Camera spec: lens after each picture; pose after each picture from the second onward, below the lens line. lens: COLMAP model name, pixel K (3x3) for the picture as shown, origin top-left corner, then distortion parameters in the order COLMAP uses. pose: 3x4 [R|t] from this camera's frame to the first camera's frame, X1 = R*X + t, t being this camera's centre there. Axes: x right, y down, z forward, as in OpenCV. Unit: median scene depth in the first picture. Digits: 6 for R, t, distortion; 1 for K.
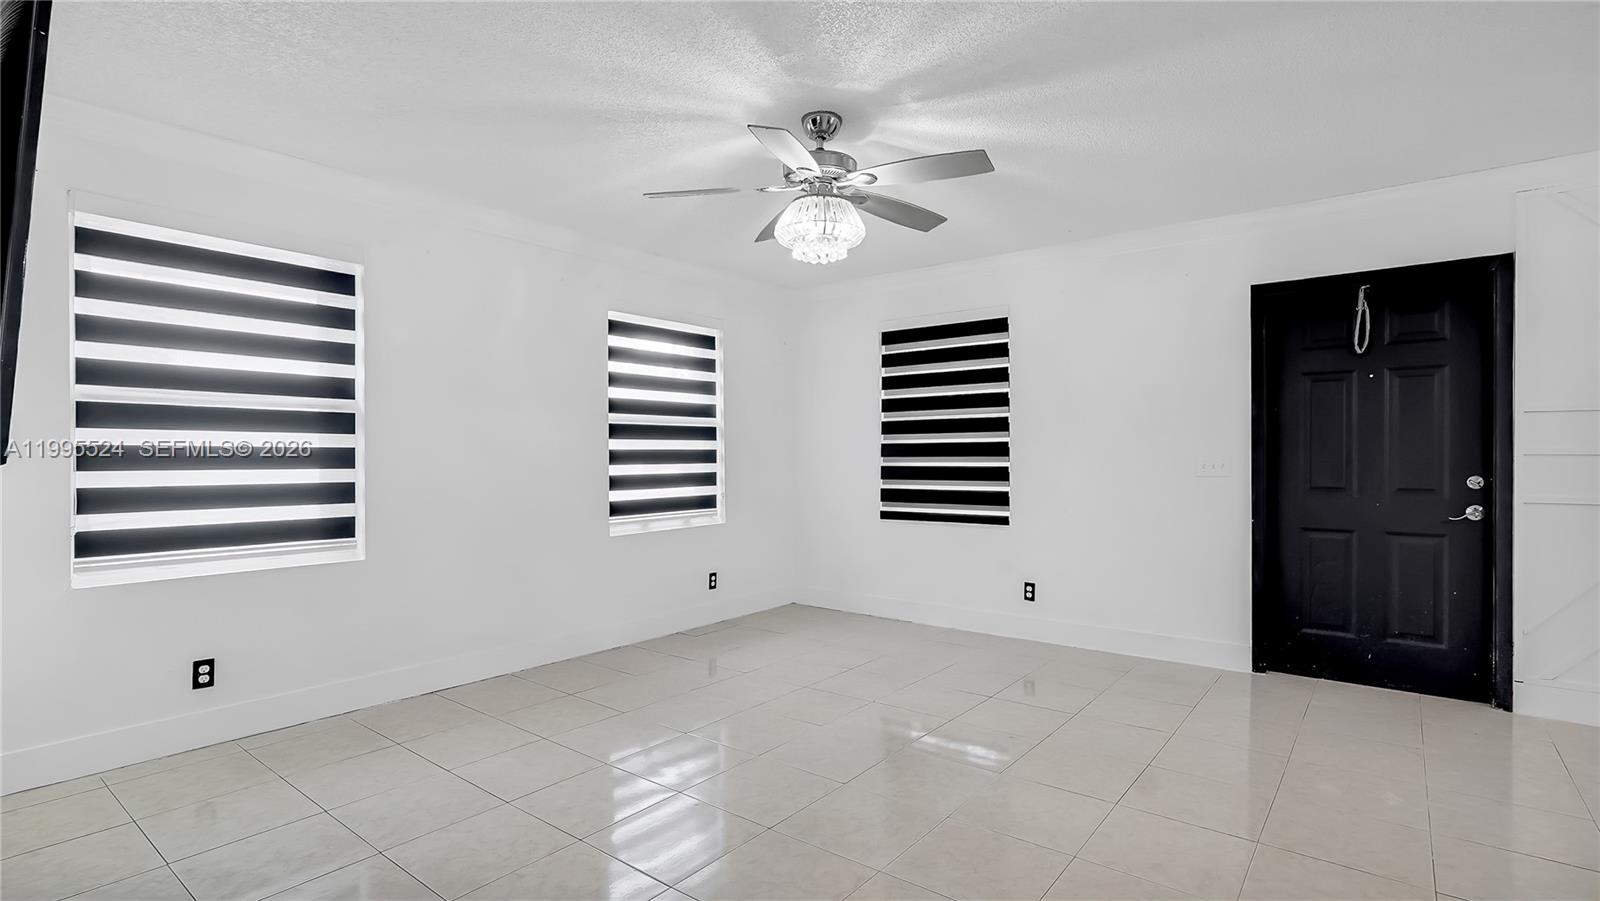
lens RADIAL K [[772.2, 0, 796.8], [0, 772.2, 456.9], [0, 0, 1]] dist [-0.006207, 0.003495]
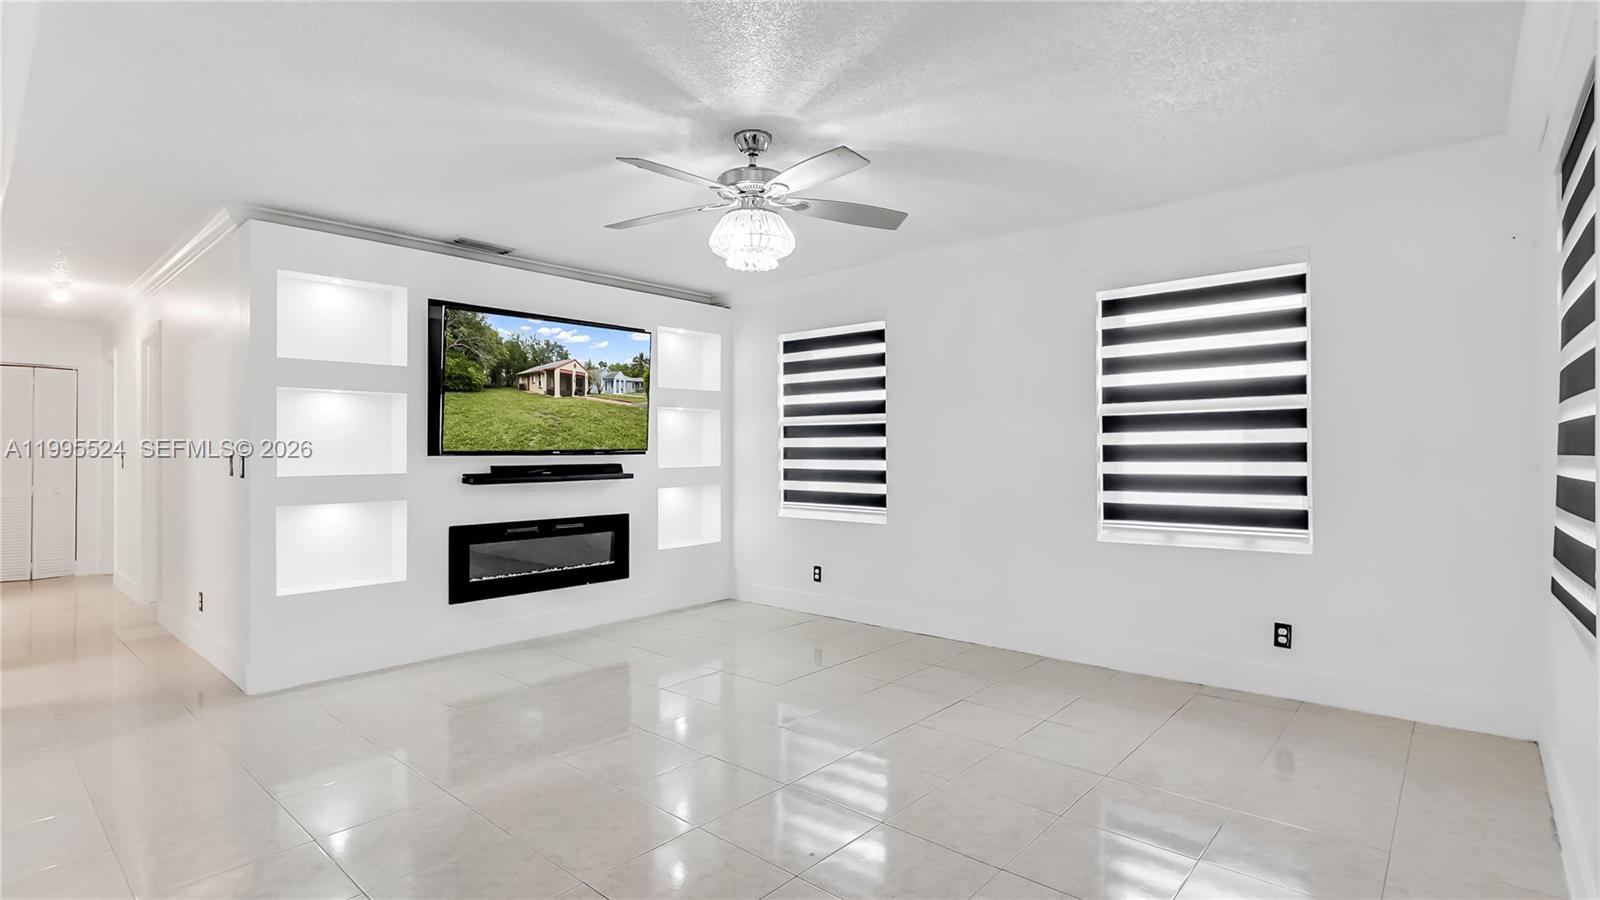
lens RADIAL K [[772.2, 0, 808.0], [0, 772.2, 441.2], [0, 0, 1]] dist [-0.006207, 0.003495]
pose [[-0.058251, -0.010722, -0.998244, 0.641447], [0.003300, 0.999935, -0.010933, -0.004607], [0.998296, -0.003931, -0.058212, 0.673134]]
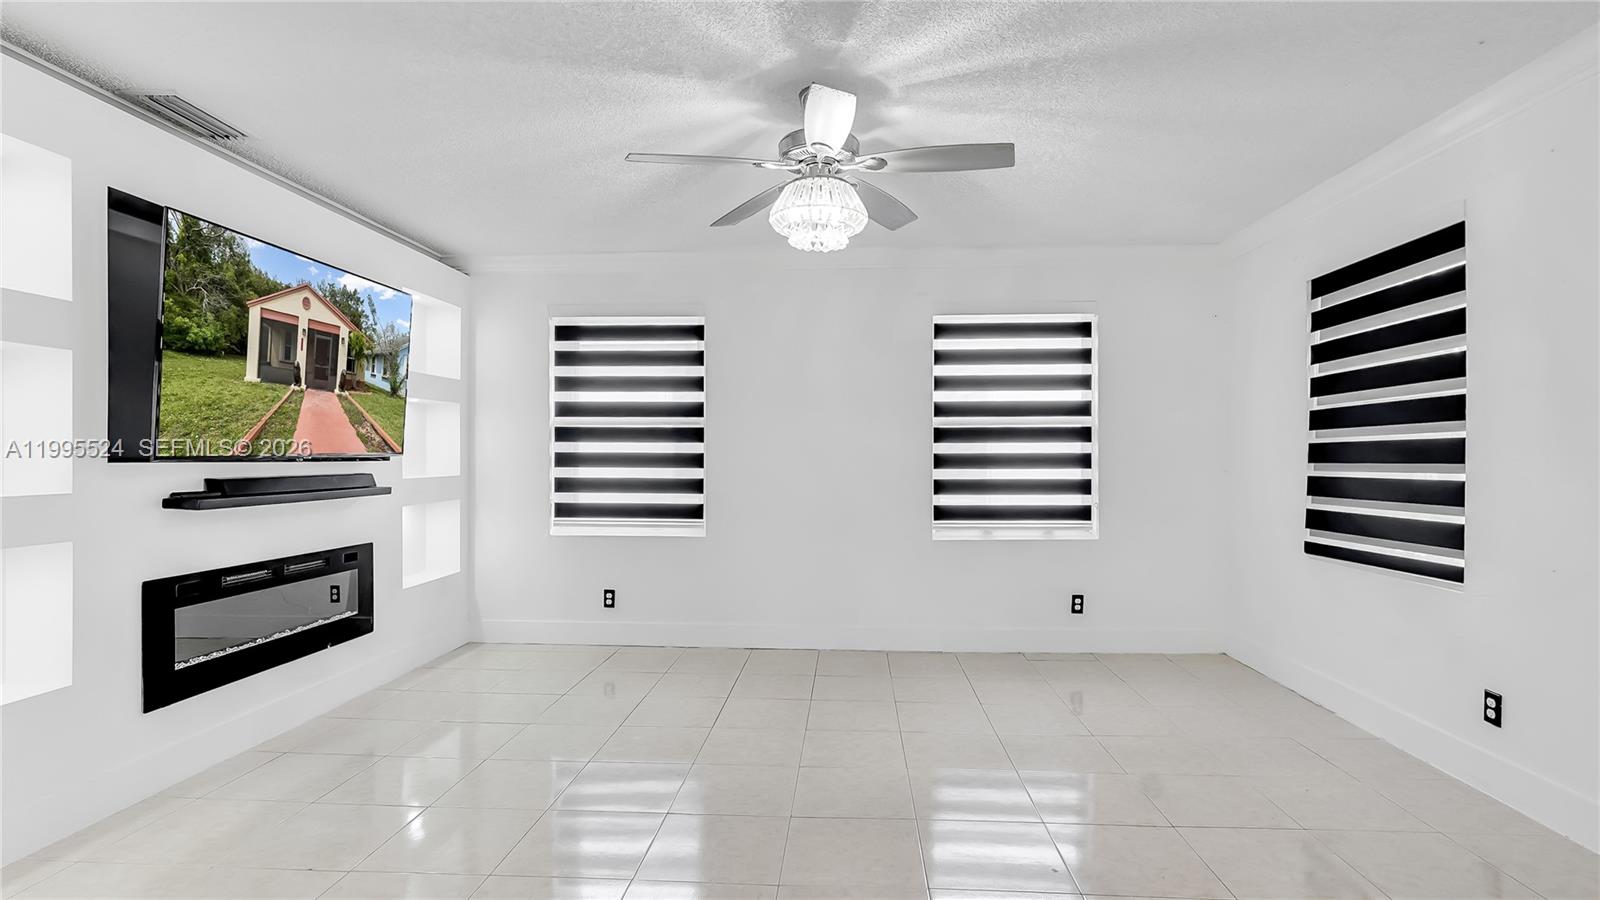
lens RADIAL K [[772.2, 0, 803.1], [0, 772.2, 460.1], [0, 0, 1]] dist [-0.006207, 0.003495]
pose [[0.572668, 0.005139, -0.819771, 0.459246], [-0.003487, 0.999987, 0.003832, -0.003660], [0.819780, 0.000664, 0.572678, 0.269159]]
